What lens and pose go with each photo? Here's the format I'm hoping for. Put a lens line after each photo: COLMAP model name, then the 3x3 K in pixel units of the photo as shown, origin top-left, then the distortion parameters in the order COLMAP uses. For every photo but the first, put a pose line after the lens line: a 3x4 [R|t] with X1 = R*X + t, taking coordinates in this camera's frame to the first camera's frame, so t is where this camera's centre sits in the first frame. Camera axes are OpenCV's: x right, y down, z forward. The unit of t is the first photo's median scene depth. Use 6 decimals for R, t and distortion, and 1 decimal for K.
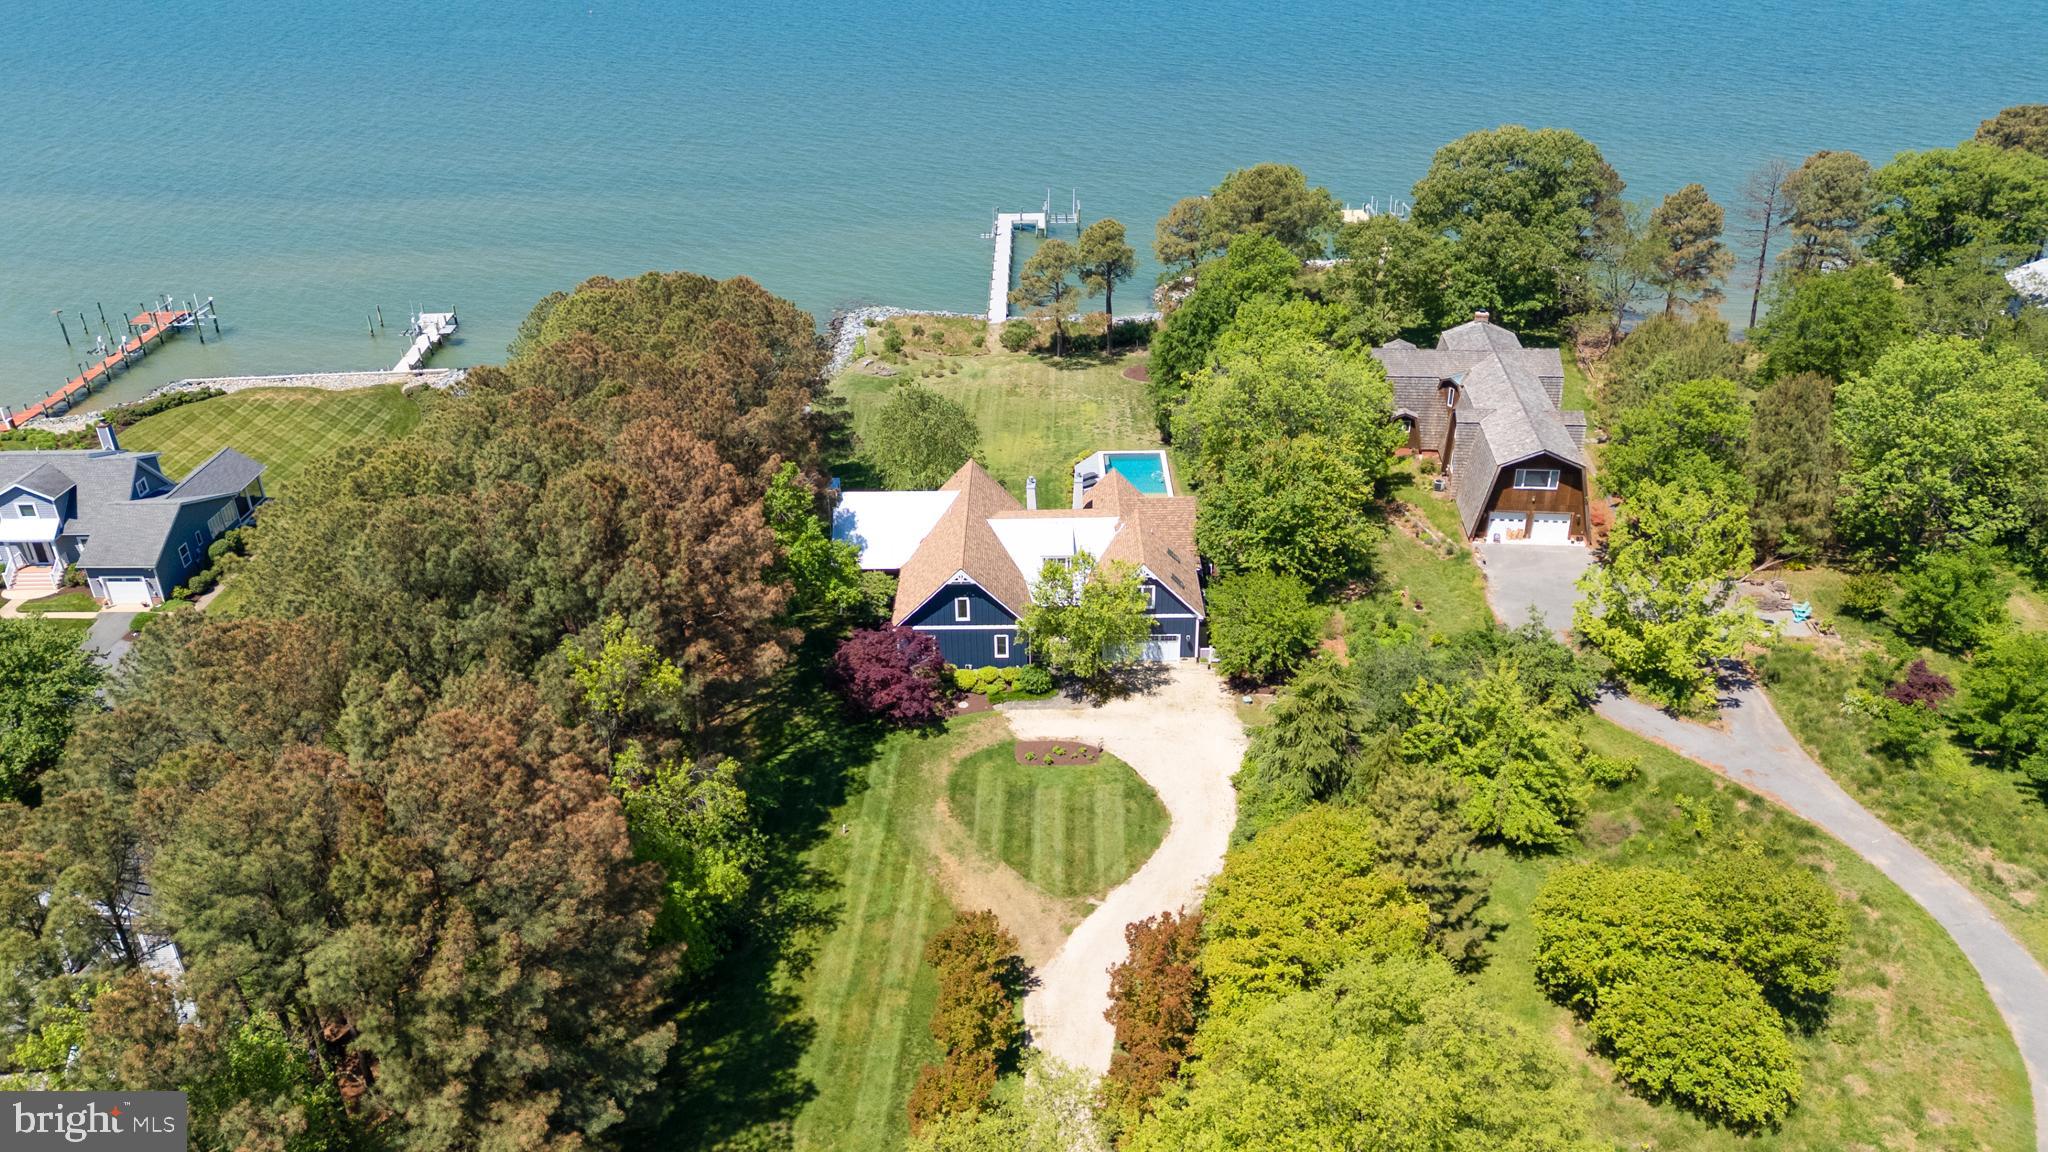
lens RADIAL K [[1485.7, 0, 1024.0], [0, 1485.7, 576.0], [0, 0, 1]] dist [0.130205, -0.173519]
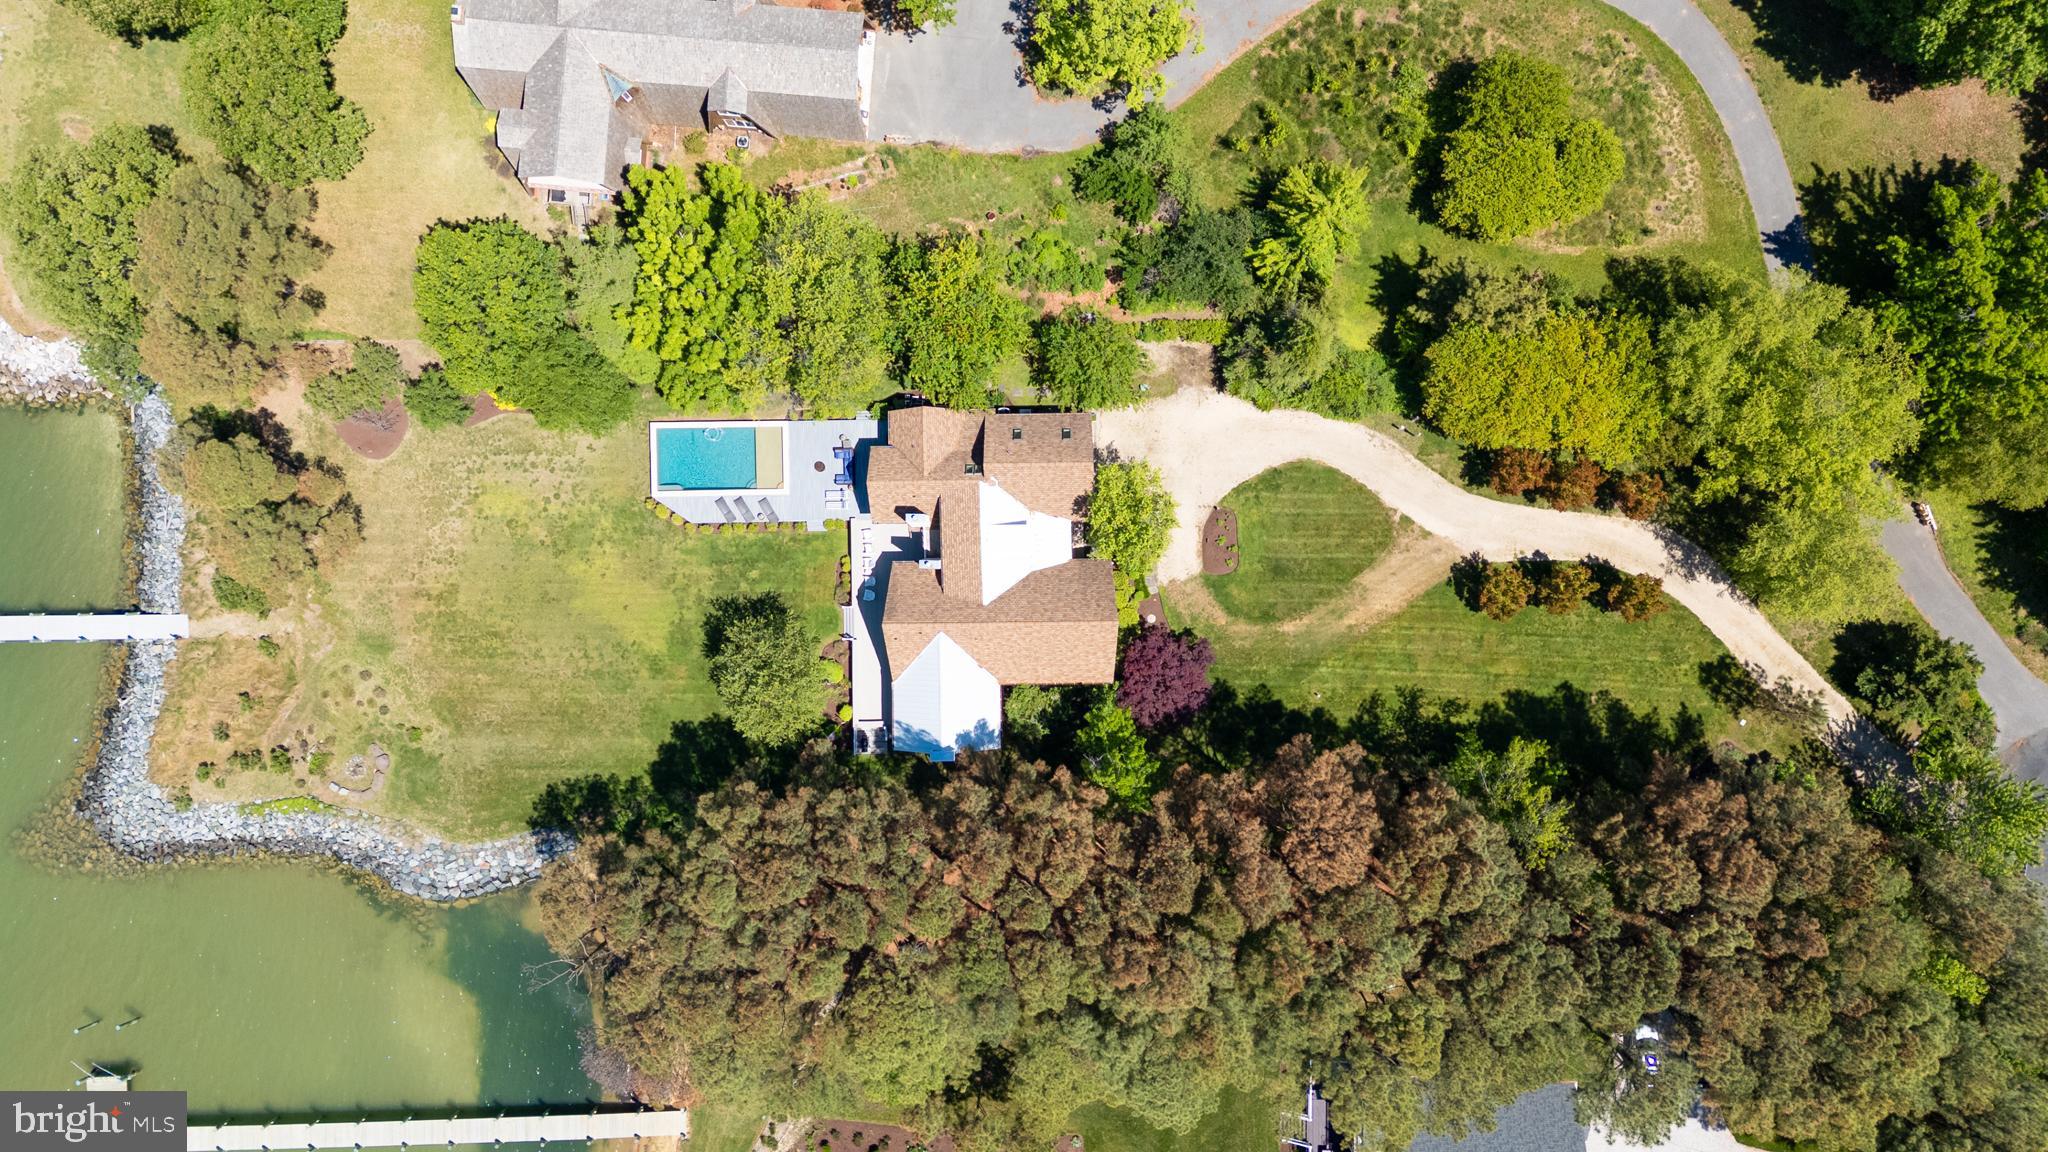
lens RADIAL K [[1485.7, 0, 1024.0], [0, 1485.7, 576.0], [0, 0, 1]] dist [0.130205, -0.173519]
pose [[-0.023622, -0.999583, -0.016601, 0.019735], [0.533962, -0.026654, 0.845088, -1.132629], [-0.845178, 0.011098, 0.534369, 0.486207]]
